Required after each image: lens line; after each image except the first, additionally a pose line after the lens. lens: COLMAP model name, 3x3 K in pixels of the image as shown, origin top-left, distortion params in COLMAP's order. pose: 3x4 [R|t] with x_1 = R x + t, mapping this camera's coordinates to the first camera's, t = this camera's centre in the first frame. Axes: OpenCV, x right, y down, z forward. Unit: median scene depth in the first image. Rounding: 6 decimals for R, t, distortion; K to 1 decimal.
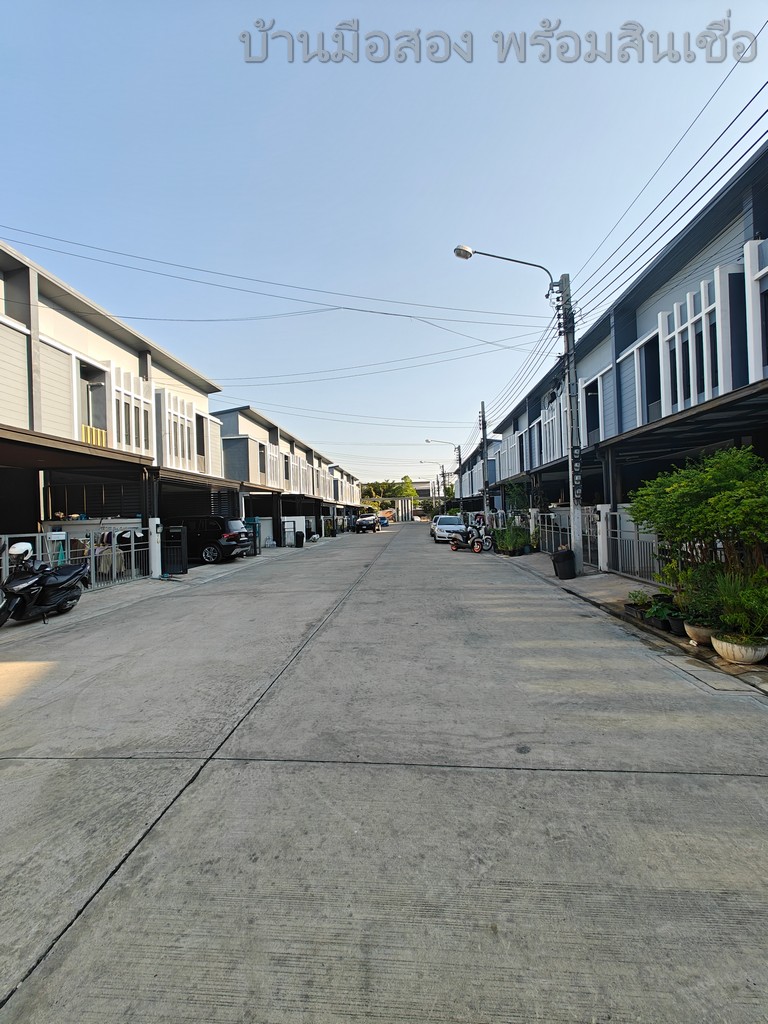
lens RADIAL K [[425.4, 0, 384.0], [0, 425.4, 512.0], [0, 0, 1]] dist [-0.002897, -0.000118]
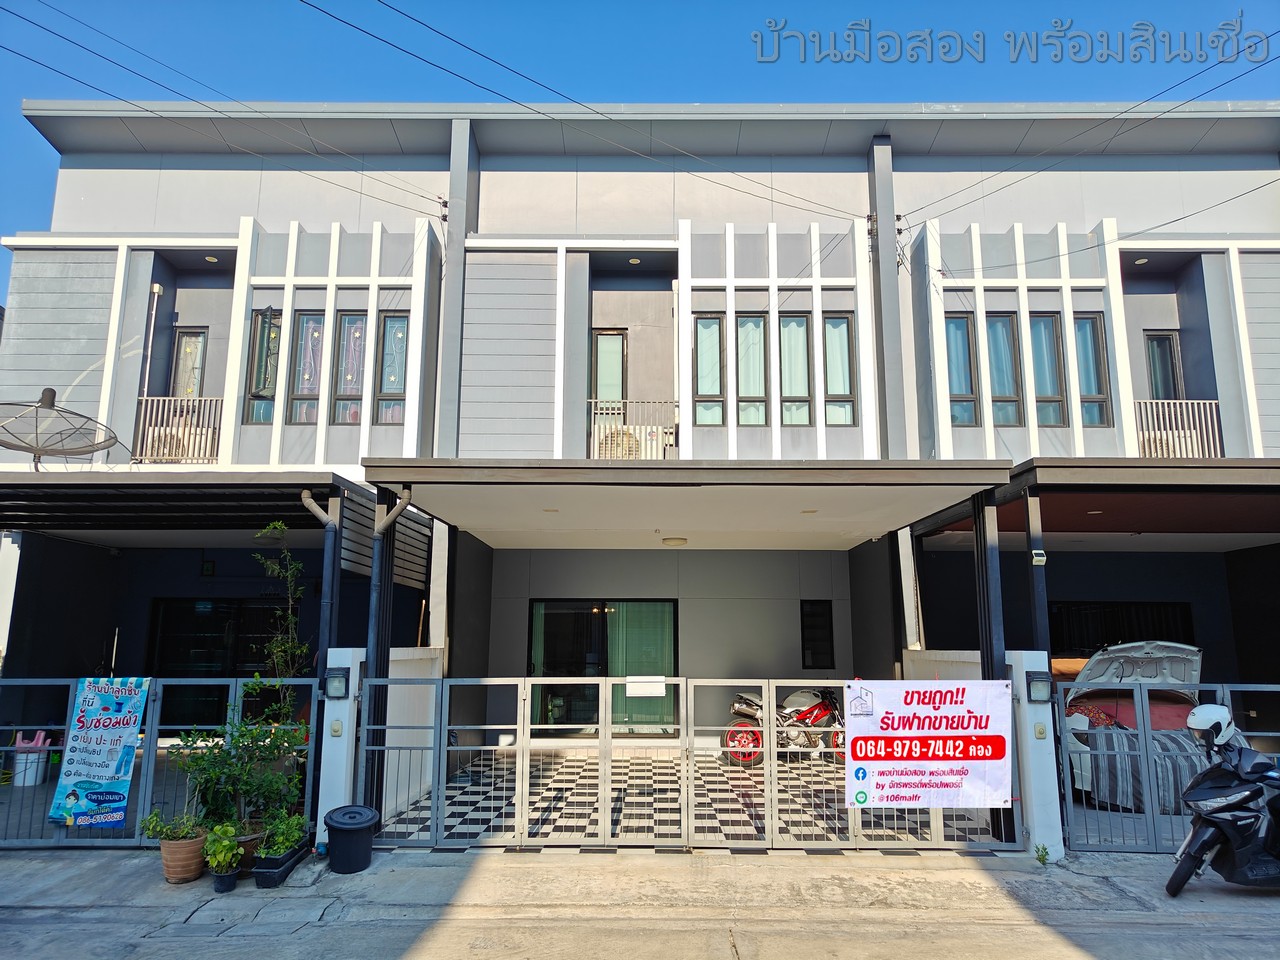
lens RADIAL K [[876.2, 0, 640.0], [0, 876.2, 480.0], [0, 0, 1]] dist [-0.089349, -0.000483]
pose [[0.052275, -0.186319, -0.981098, 0.036861], [0.000883, 0.982449, -0.186528, 0.007725], [0.998632, 0.008885, 0.051522, 0.686266]]
